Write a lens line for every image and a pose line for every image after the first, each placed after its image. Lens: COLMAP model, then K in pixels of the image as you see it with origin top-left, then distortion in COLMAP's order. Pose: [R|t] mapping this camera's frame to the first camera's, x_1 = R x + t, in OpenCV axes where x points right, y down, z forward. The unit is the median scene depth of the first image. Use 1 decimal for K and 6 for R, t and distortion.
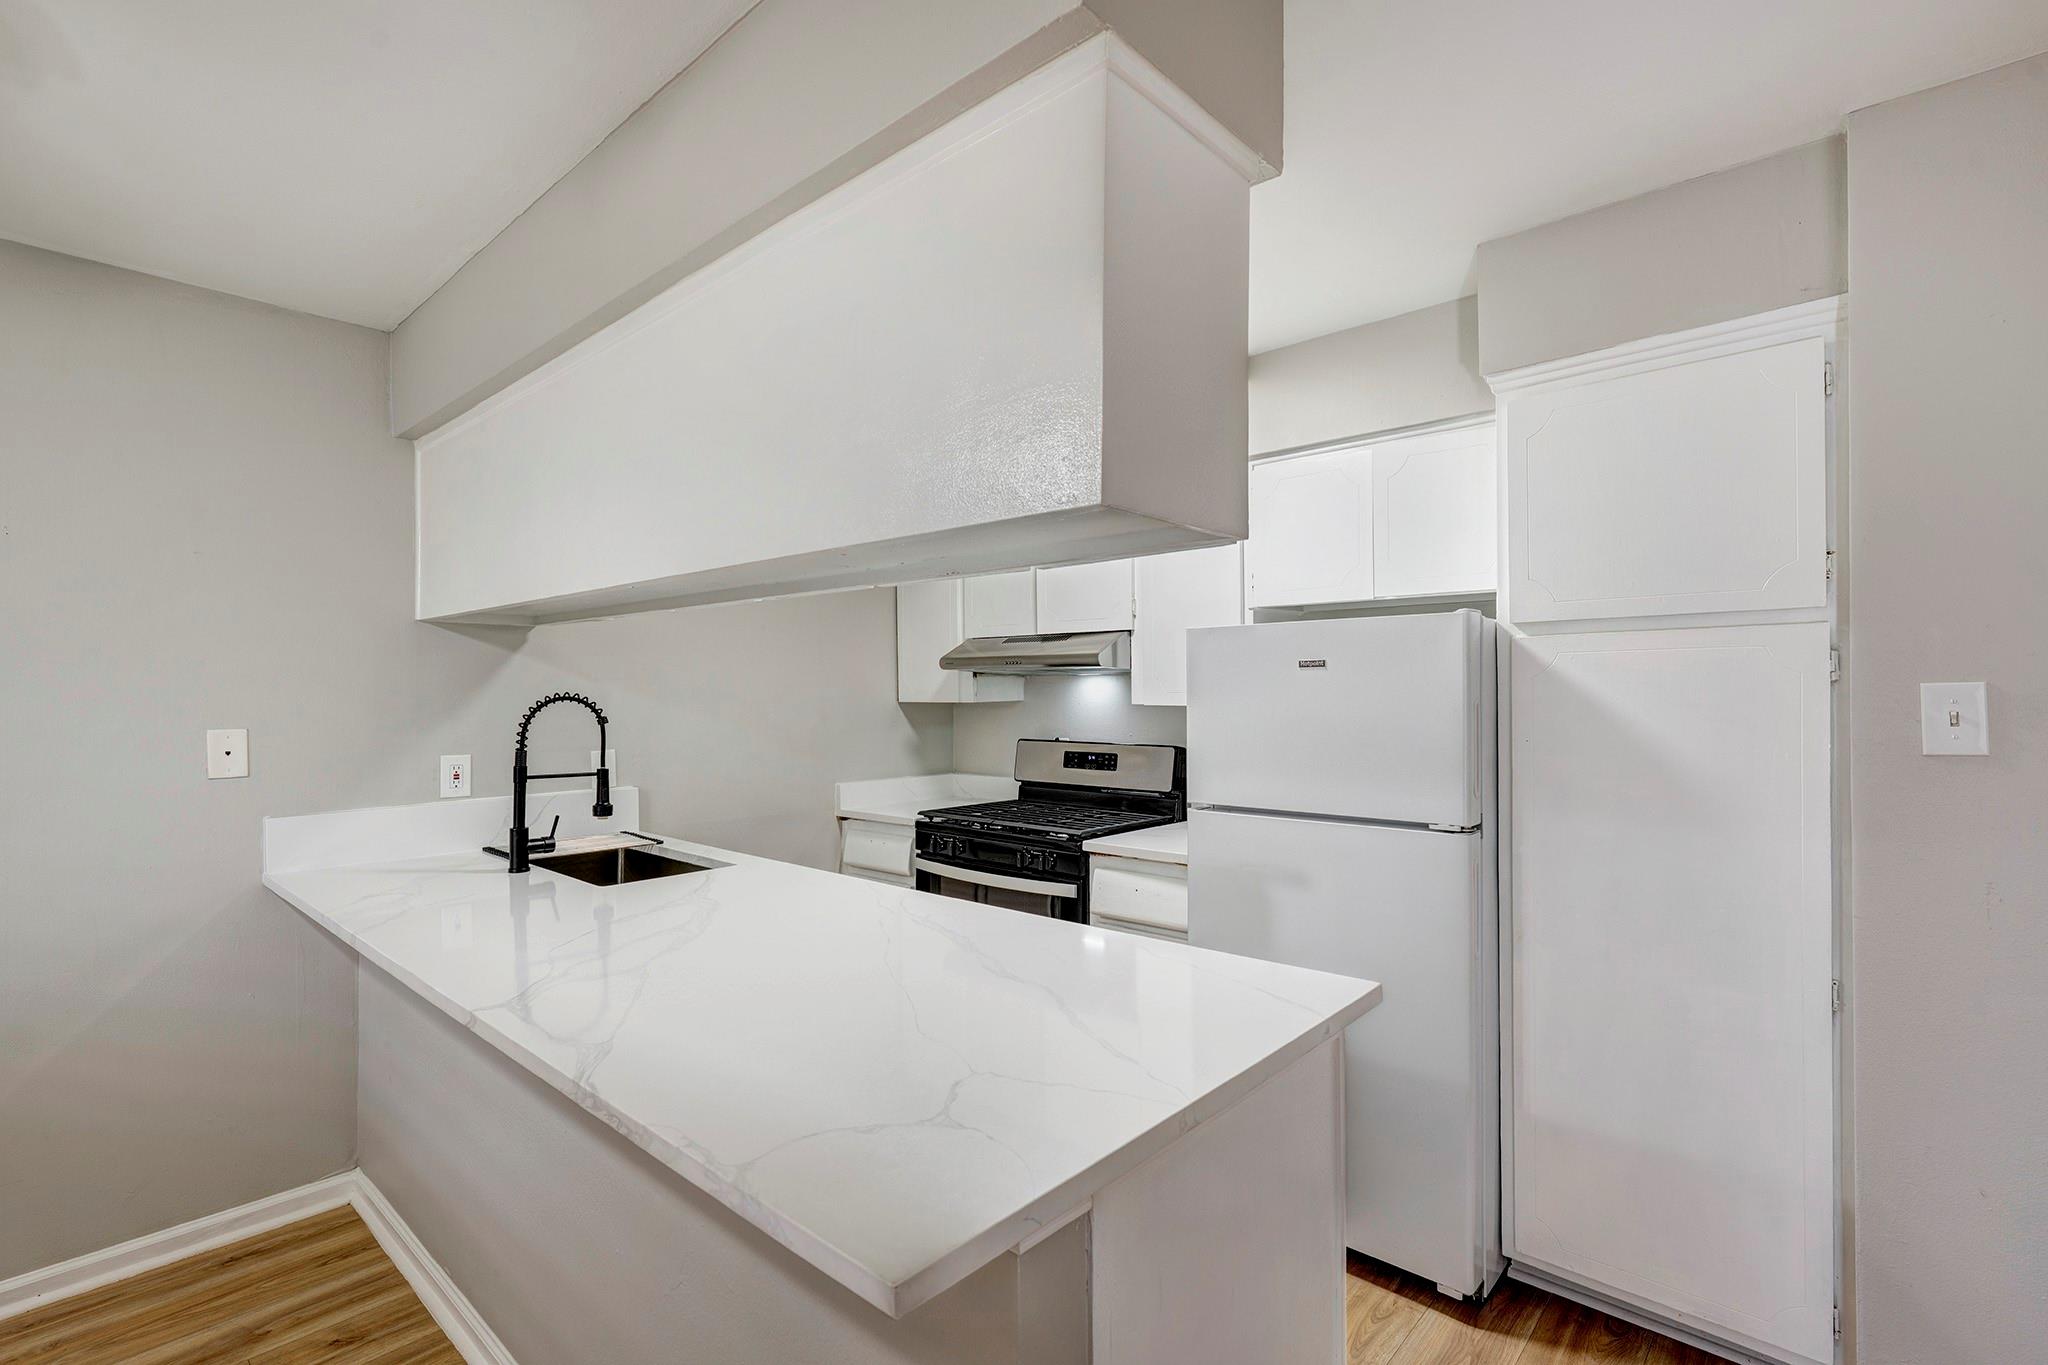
lens RADIAL K [[922.1, 0, 1038.5], [0, 922.1, 693.2], [0, 0, 1]] dist [-0.000337, -0.000571]
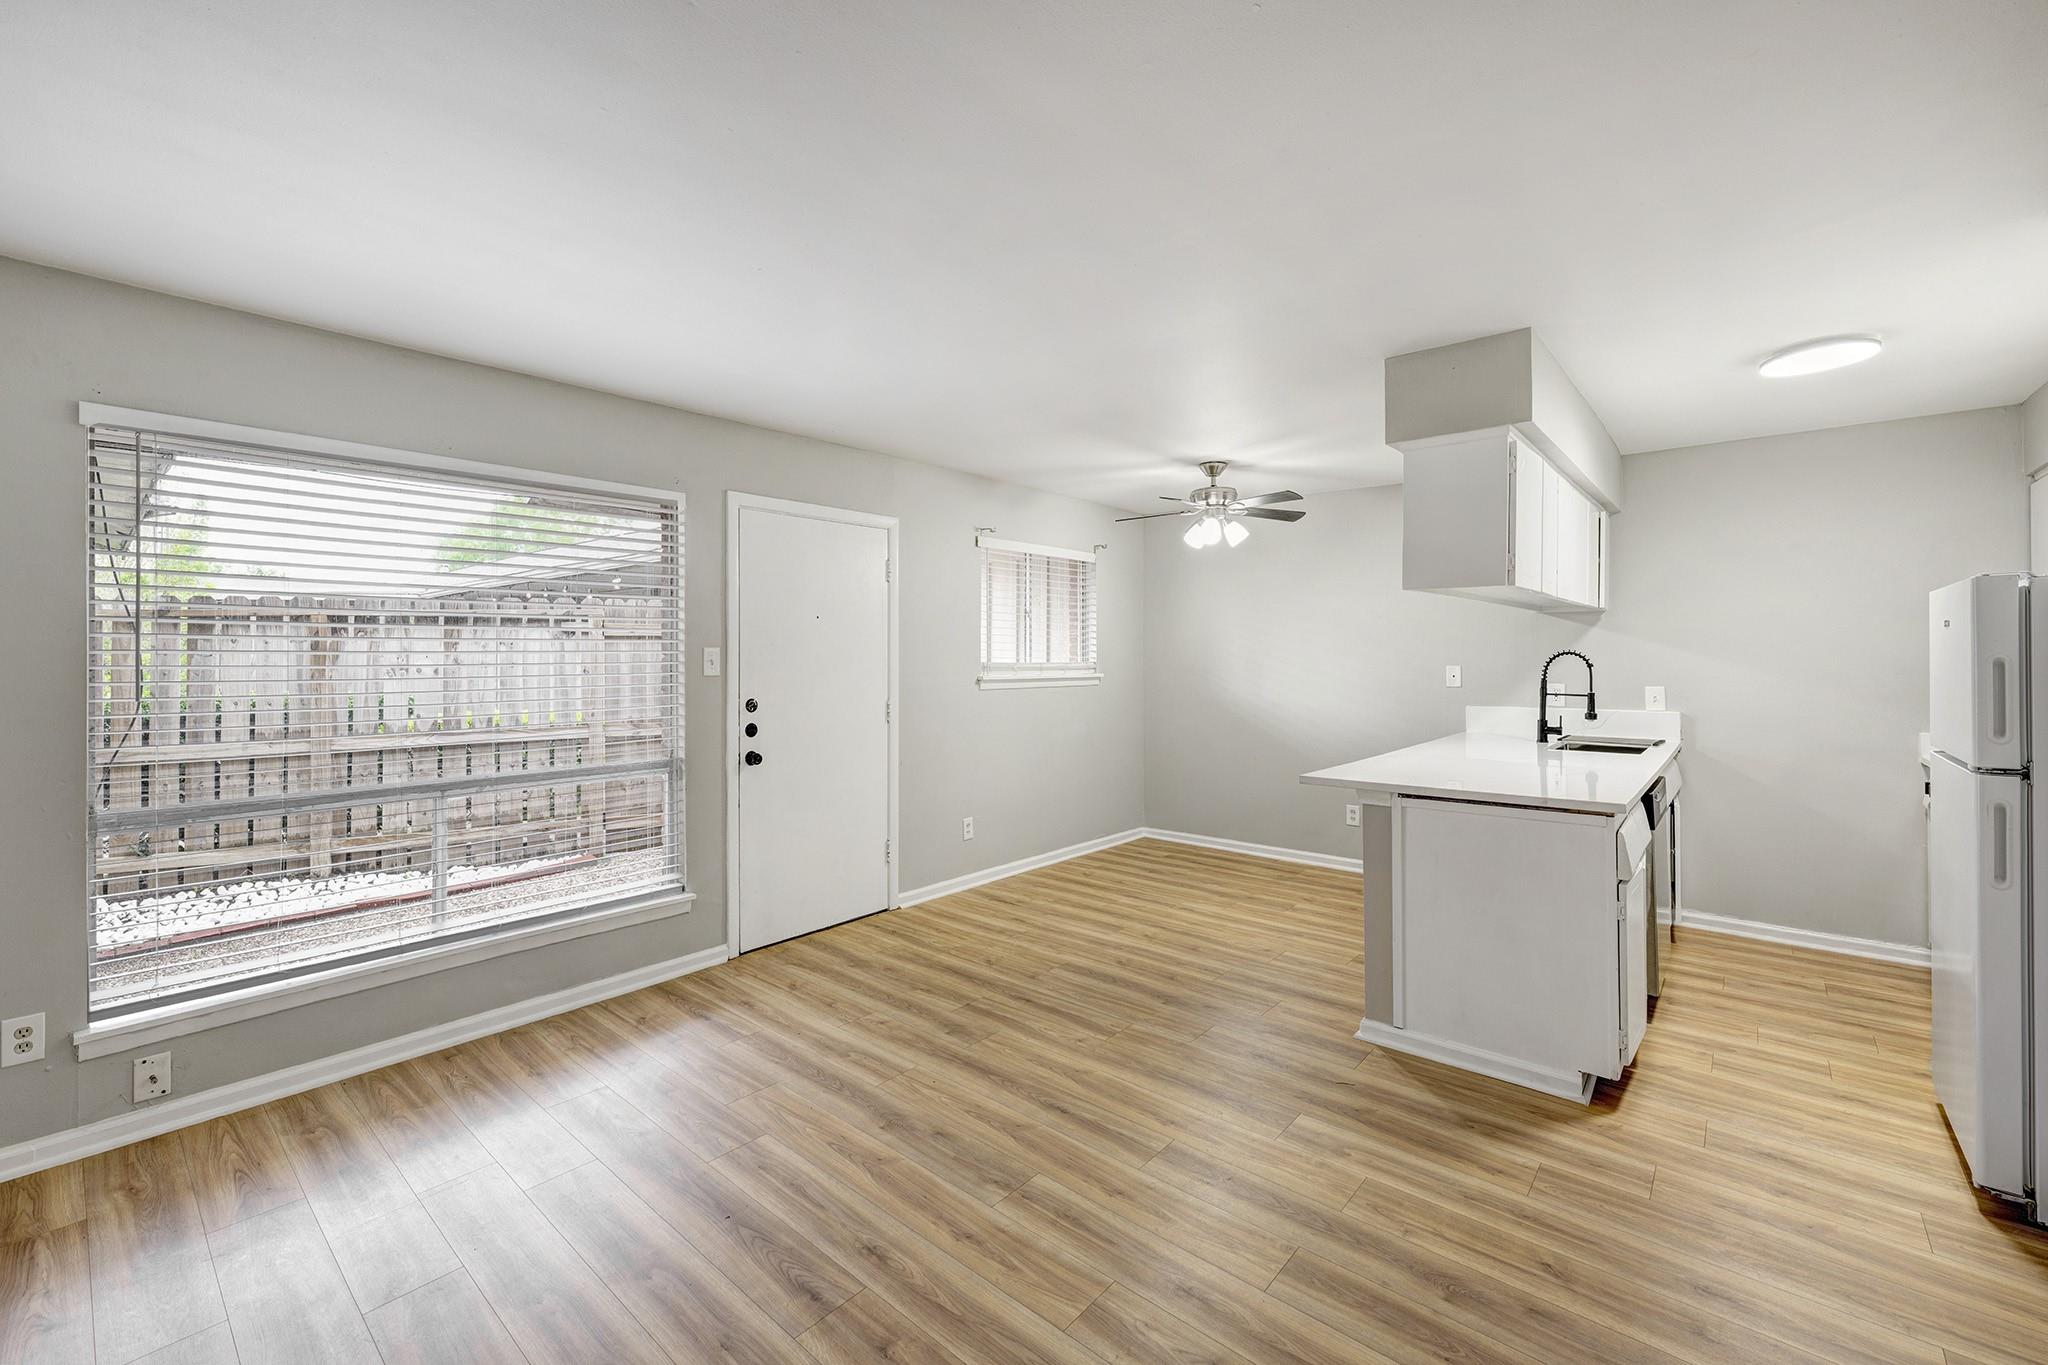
lens RADIAL K [[854.8, 0, 995.8], [0, 854.8, 650.4], [0, 0, 1]] dist [-0.000585, 0.000143]
pose [[0.020231, 0.000703, -0.999795, 1.179981], [-0.000292, 1.000000, 0.000697, -0.000644], [0.999795, 0.000278, 0.020231, -0.180404]]
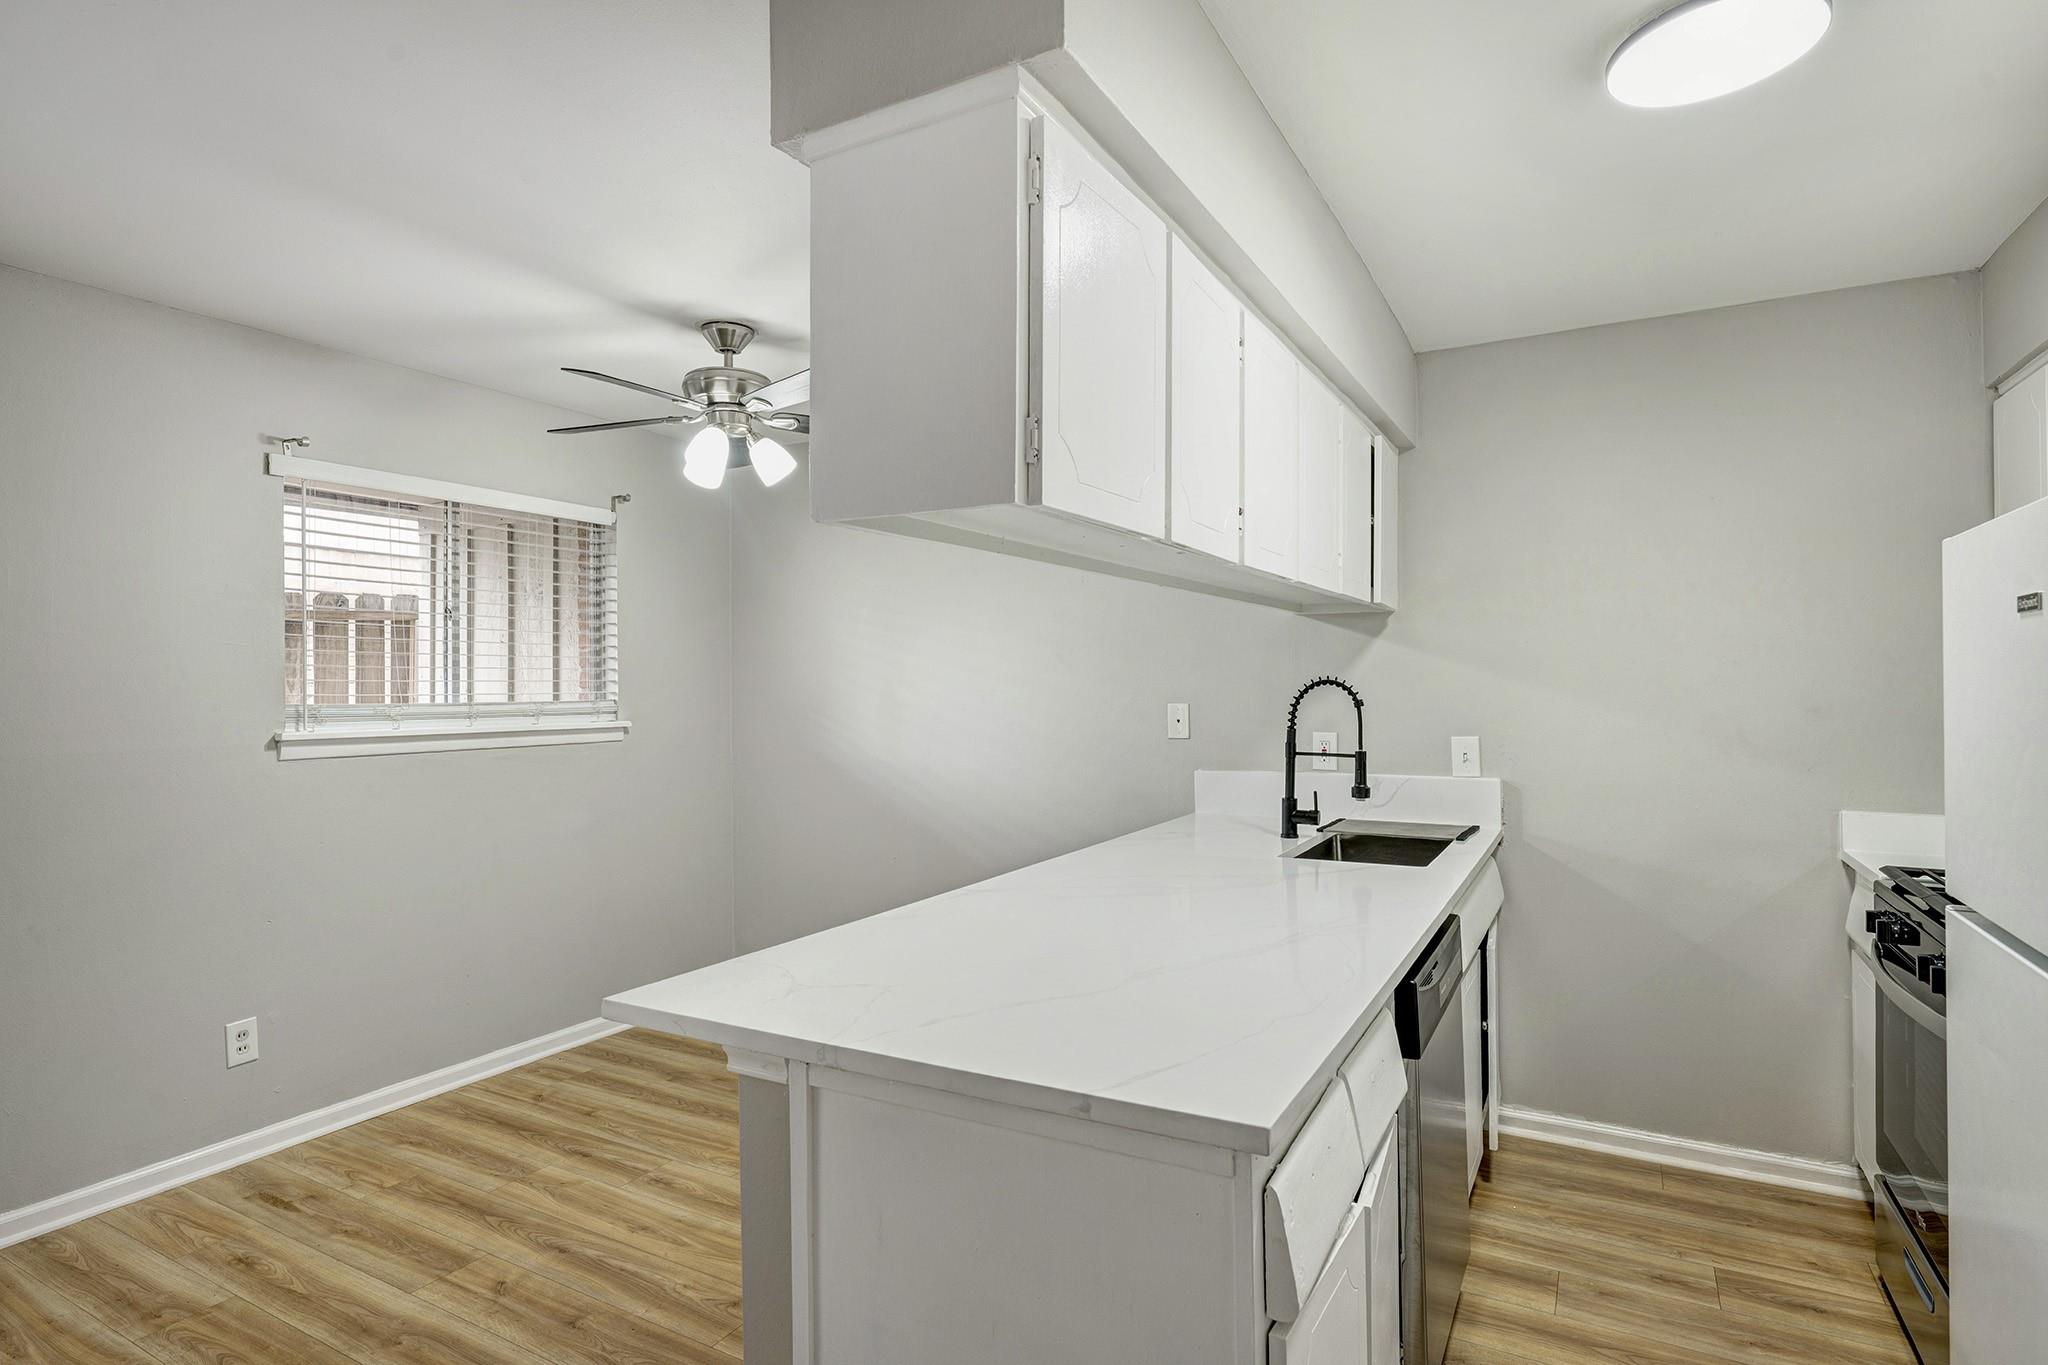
lens RADIAL K [[1062.3, 0, 1012.1], [0, 1062.3, 676.8], [0, 0, 1]] dist [-0.002053, -0.001279]
pose [[0.228328, -0.000675, -0.973584, 0.593136], [0.003926, 0.999992, 0.000227, -0.001970], [0.973576, -0.003874, 0.228328, 0.373579]]
